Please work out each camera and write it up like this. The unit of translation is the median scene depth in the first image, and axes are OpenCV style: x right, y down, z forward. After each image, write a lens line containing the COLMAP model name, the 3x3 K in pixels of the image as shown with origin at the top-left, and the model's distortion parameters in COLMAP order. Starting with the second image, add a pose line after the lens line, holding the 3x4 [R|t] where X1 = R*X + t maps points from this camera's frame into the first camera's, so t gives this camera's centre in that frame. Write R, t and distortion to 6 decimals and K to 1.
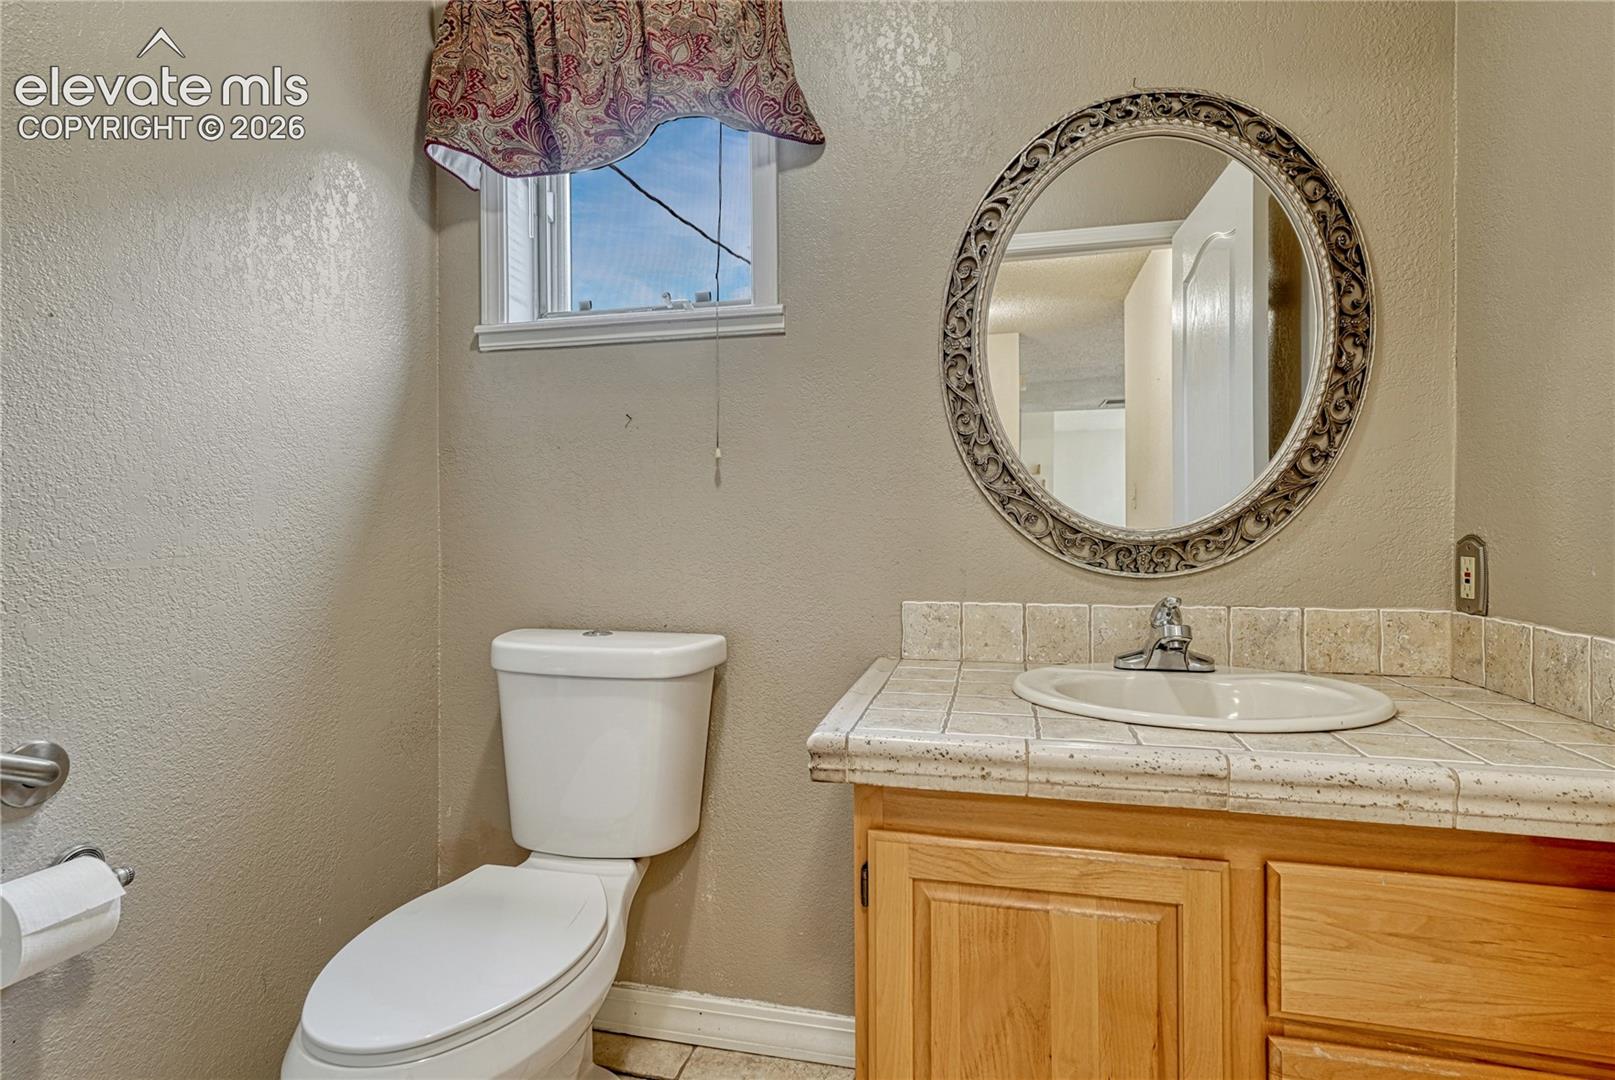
lens RADIAL K [[792.9, 0, 807.5], [0, 792.9, 540.0], [0, 0, 1]] dist [0.000820, 0.000188]
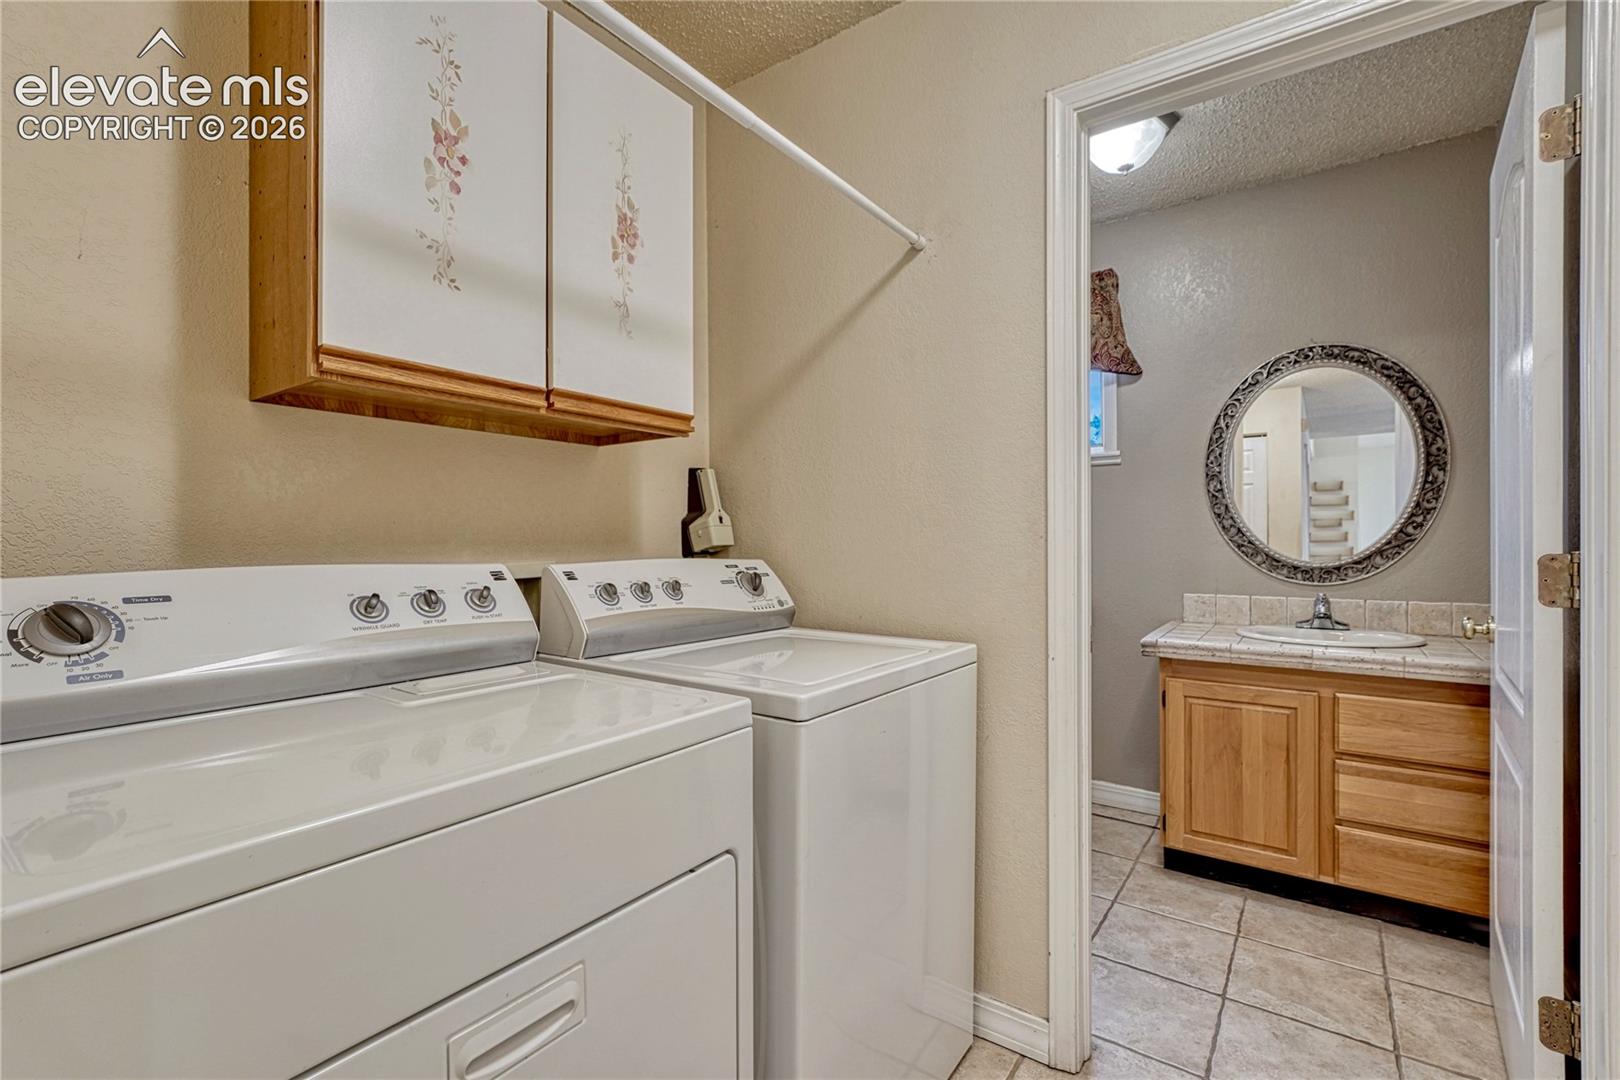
lens RADIAL K [[710.6, 0, 811.4], [0, 710.6, 544.5], [0, 0, 1]] dist [-0.002607, -0.000635]
pose [[0.927127, 0.001410, -0.374744, -0.097267], [-0.002316, 0.999995, -0.001965, -0.050919], [0.374739, 0.002690, 0.927126, -1.211058]]
